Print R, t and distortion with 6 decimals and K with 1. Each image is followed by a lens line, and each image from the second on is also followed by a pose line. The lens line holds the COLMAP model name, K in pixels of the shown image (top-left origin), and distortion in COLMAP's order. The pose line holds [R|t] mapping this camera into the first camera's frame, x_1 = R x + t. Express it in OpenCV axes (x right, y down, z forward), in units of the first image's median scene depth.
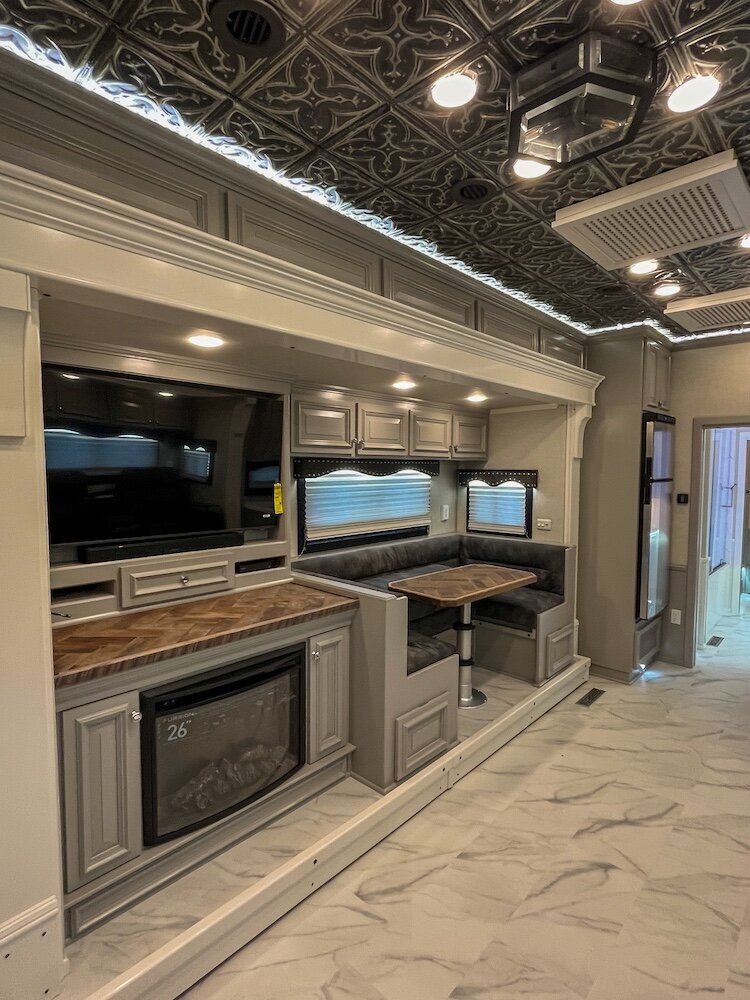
lens RADIAL K [[518.1, 0, 374.8], [0, 518.1, 497.4], [0, 0, 1]] dist [-0.000679, 0.000884]
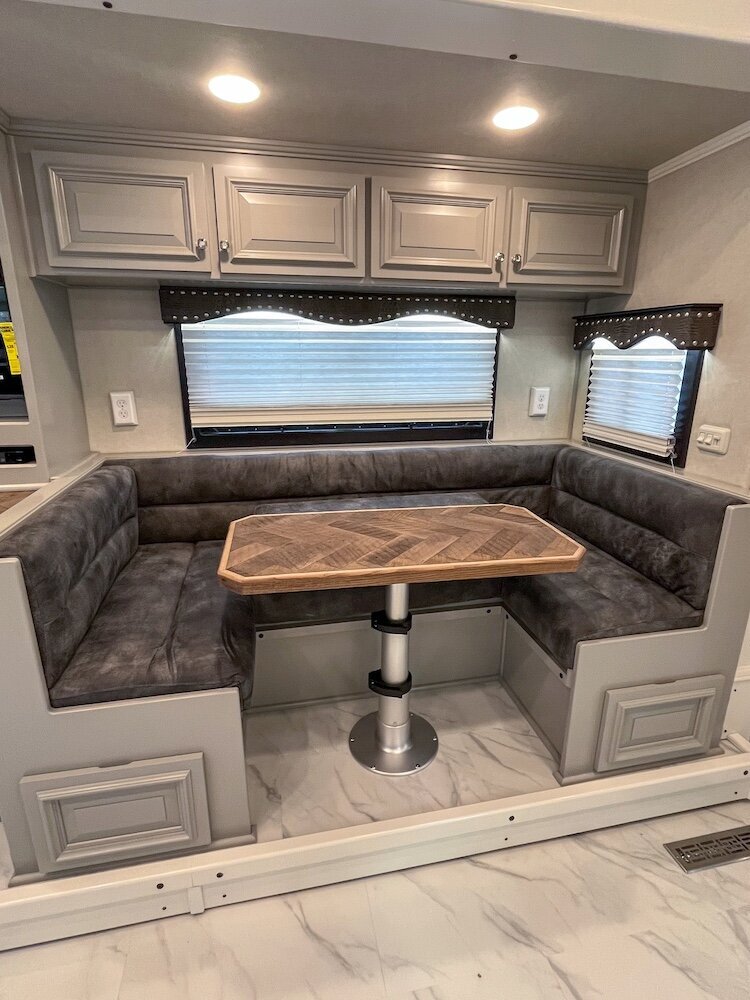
lens RADIAL K [[518.1, 0, 375.0], [0, 518.1, 500.5], [0, 0, 1]] dist [-0.000679, 0.000884]
pose [[0.819780, 0.161233, -0.549514, 0.345124], [-0.036934, 0.972437, 0.230224, 0.013593], [0.571487, -0.168437, 0.803139, 0.498854]]
